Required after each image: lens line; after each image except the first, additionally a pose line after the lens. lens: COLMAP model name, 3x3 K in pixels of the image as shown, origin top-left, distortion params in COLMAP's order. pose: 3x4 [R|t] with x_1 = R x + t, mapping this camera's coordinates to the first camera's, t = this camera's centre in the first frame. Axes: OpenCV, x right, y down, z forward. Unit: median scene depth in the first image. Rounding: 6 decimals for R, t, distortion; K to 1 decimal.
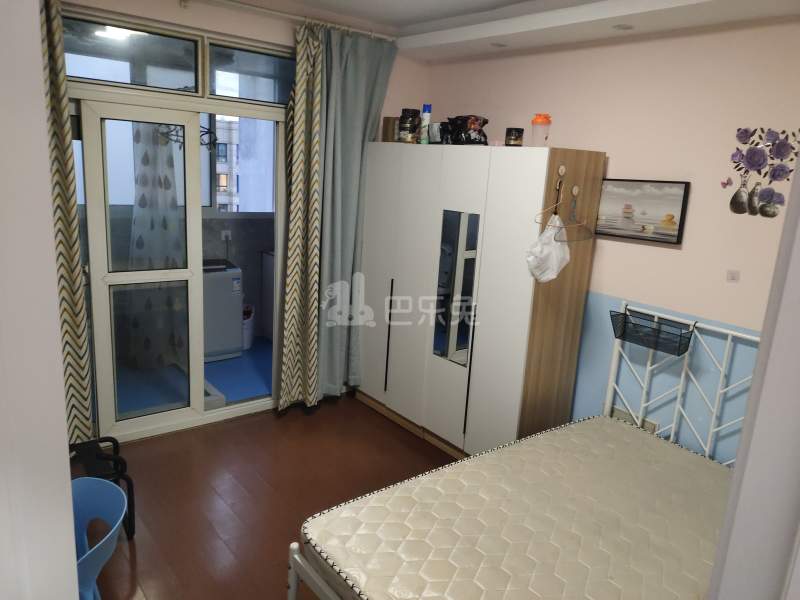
lens RADIAL K [[600.4, 0, 402.4], [0, 600.4, 299.2], [0, 0, 1]] dist [0.040308, -0.010771]
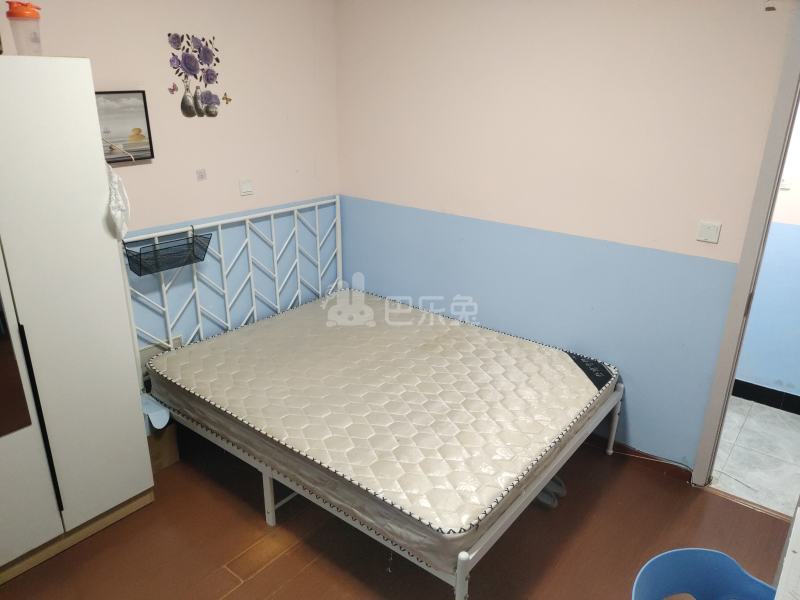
lens RADIAL K [[600.4, 0, 401.3], [0, 600.4, 300.9], [0, 0, 1]] dist [0.040308, -0.010771]
pose [[-0.228522, -0.408311, 0.883776, -0.645831], [0.190678, 0.871443, 0.451917, -0.280458], [-0.954683, 0.271789, -0.121288, 0.886273]]
